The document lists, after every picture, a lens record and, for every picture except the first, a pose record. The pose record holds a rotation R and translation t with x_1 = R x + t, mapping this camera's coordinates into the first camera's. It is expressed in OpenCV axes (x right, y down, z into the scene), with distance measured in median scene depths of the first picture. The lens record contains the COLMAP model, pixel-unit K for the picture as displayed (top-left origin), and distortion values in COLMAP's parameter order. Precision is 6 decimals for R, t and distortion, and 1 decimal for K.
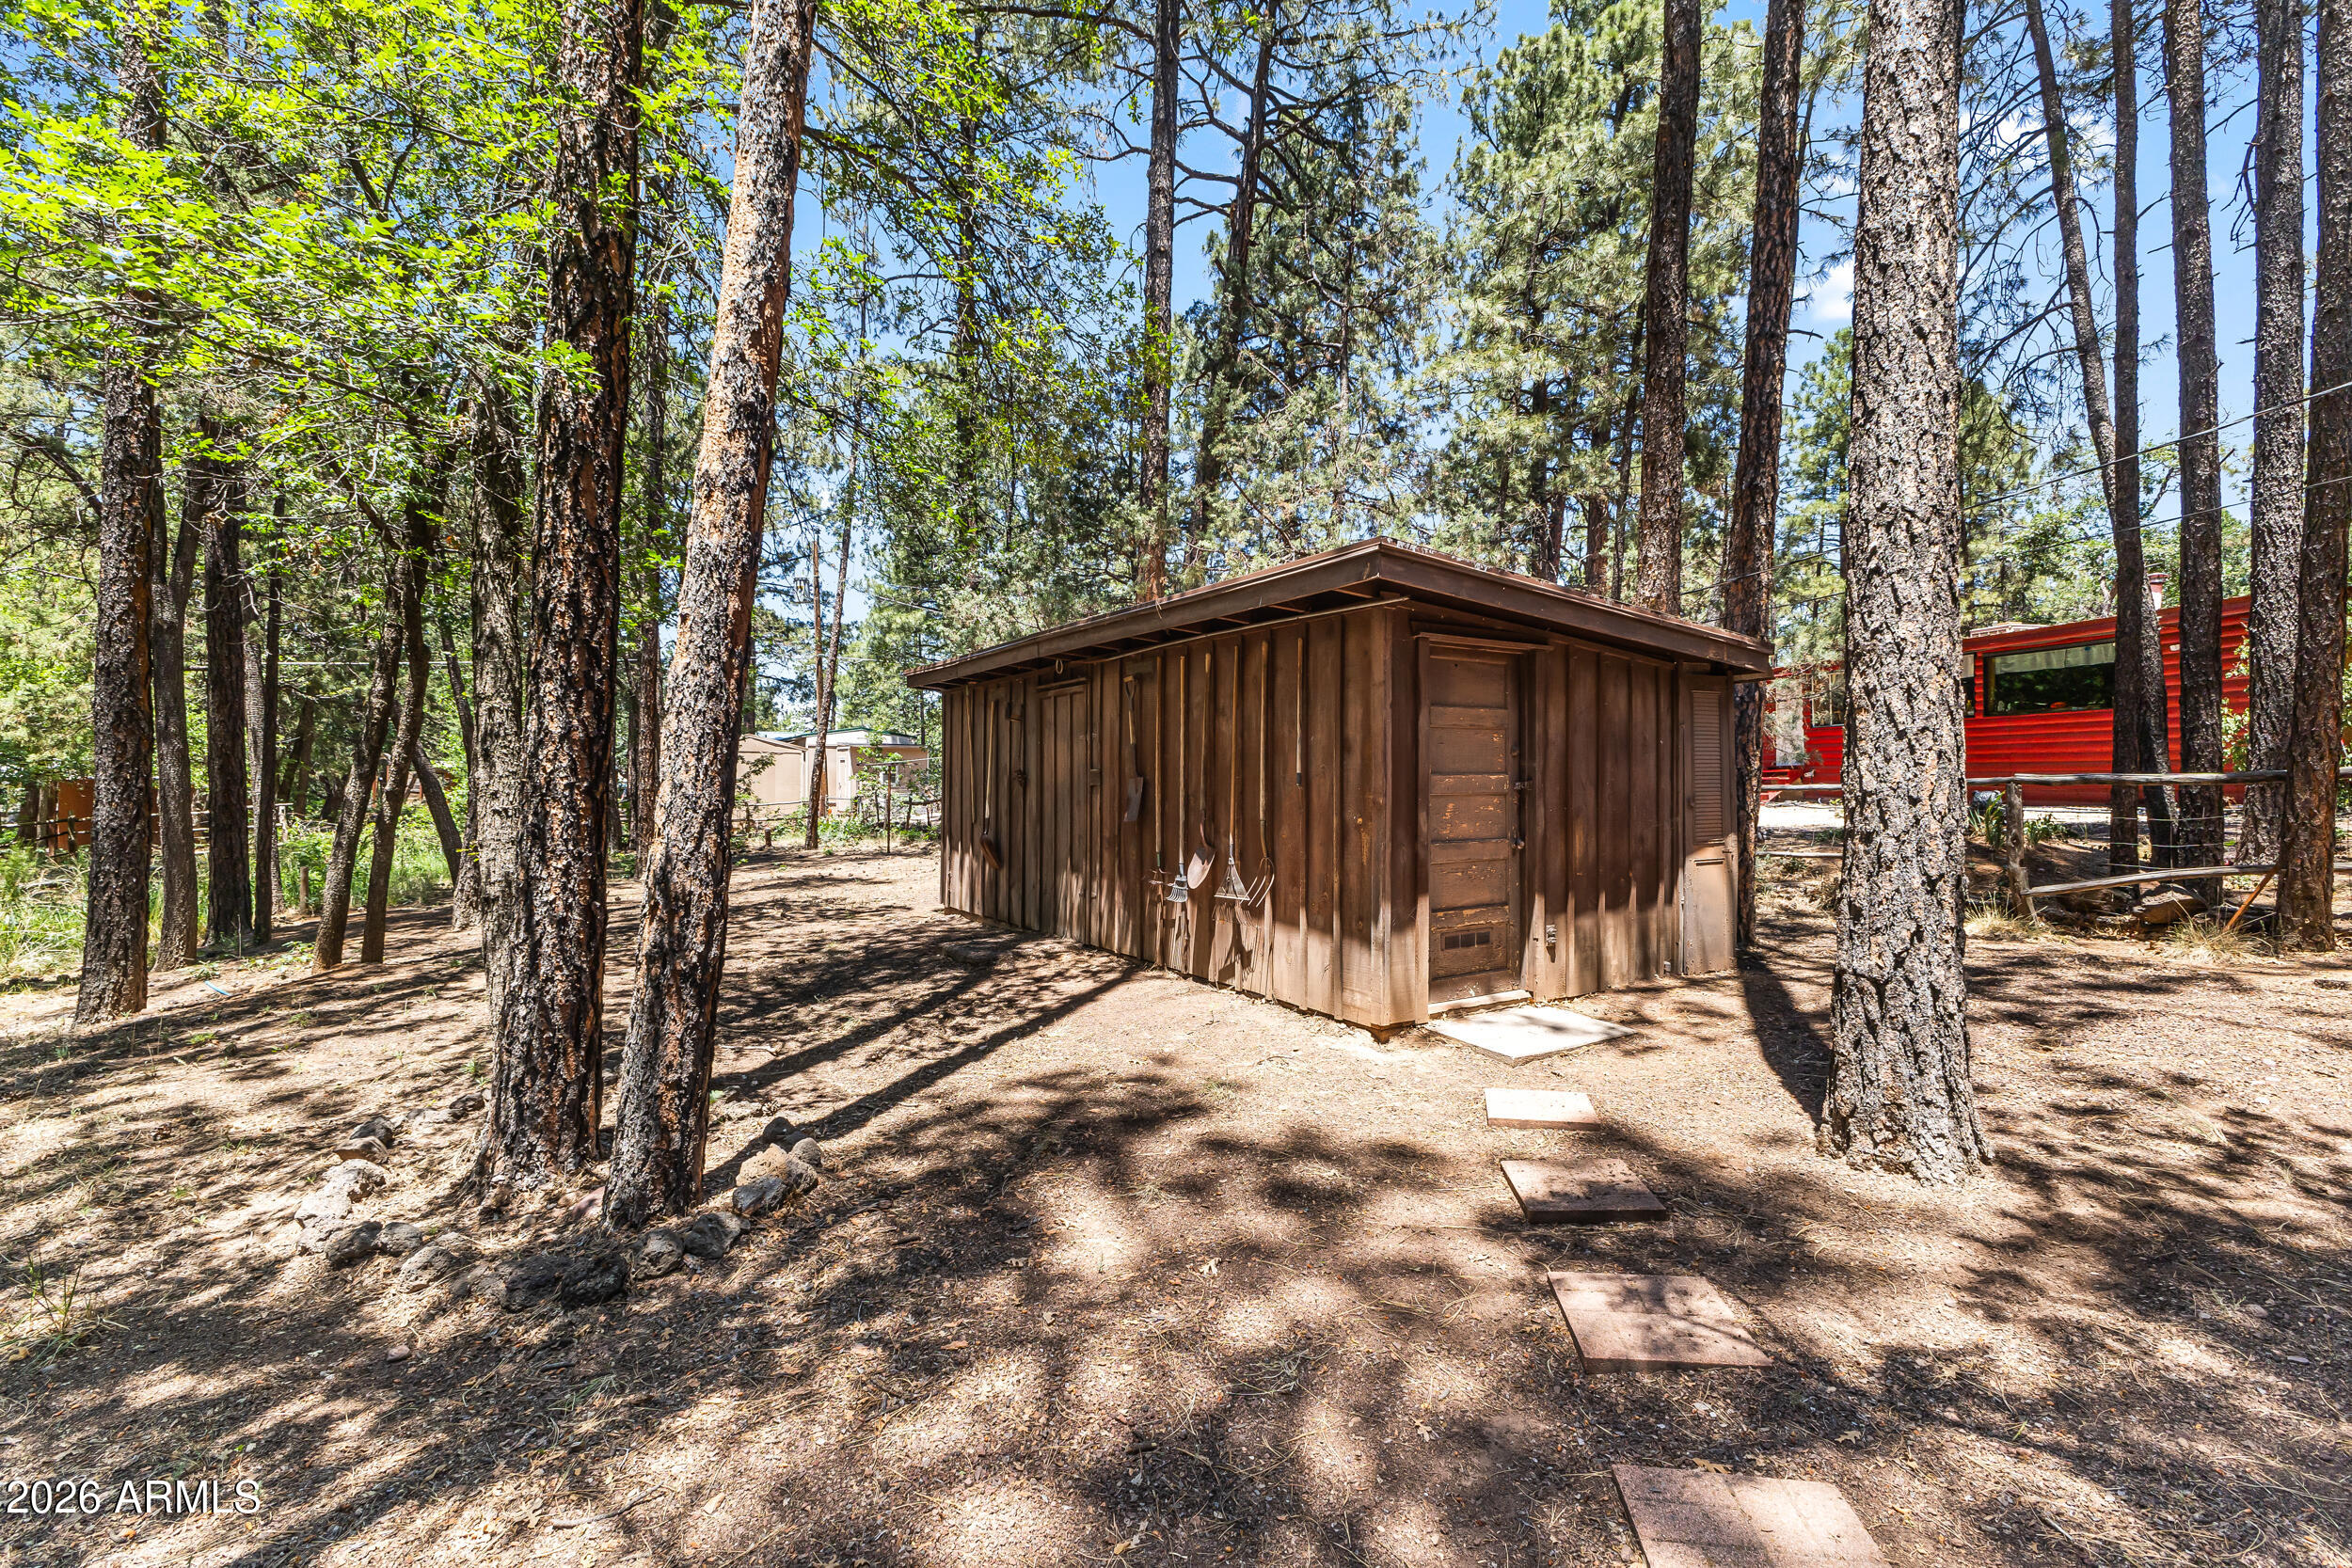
lens RADIAL K [[1018.6, 0, 1177.5], [0, 1018.6, 786.8], [0, 0, 1]] dist [0.009908, -0.000608]
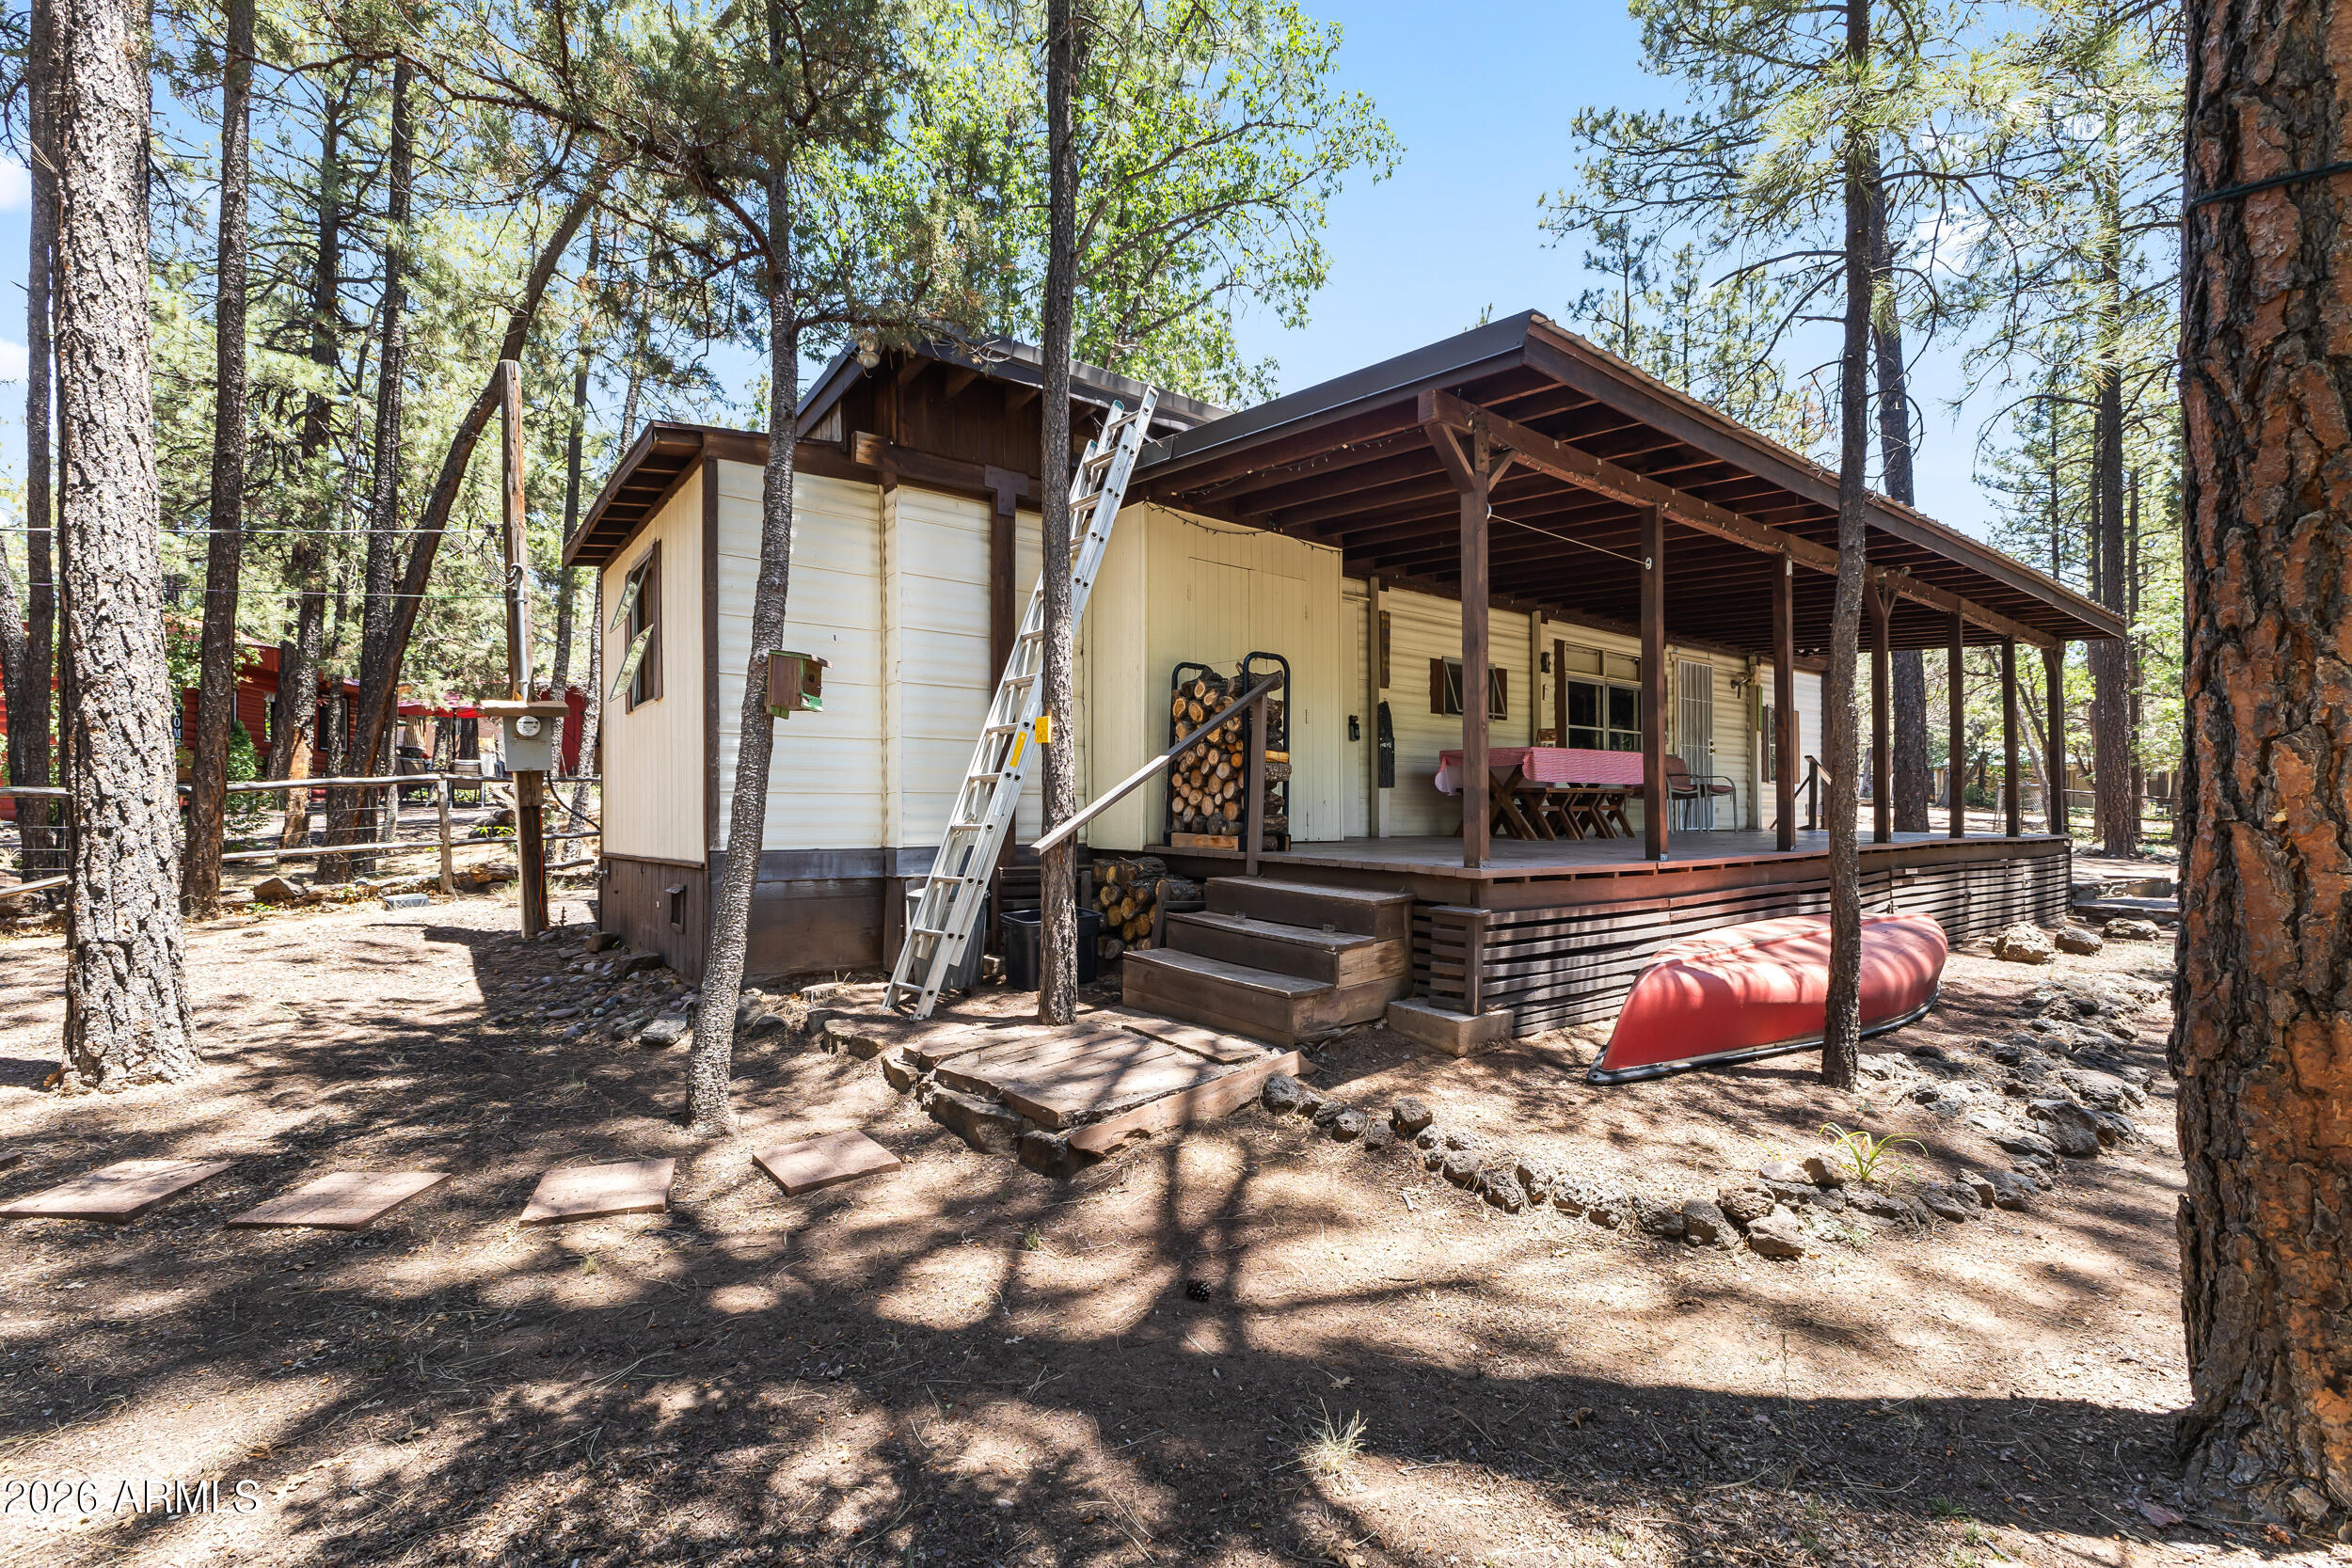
lens RADIAL K [[1177.2, 0, 1183.5], [0, 1177.2, 791.4], [0, 0, 1]] dist [0.003199, 0.002827]
pose [[-0.091732, 0.008529, 0.995747, -0.897929], [0.000957, 0.999964, -0.008477, 0.013633], [-0.995783, 0.000175, -0.091737, -0.179274]]
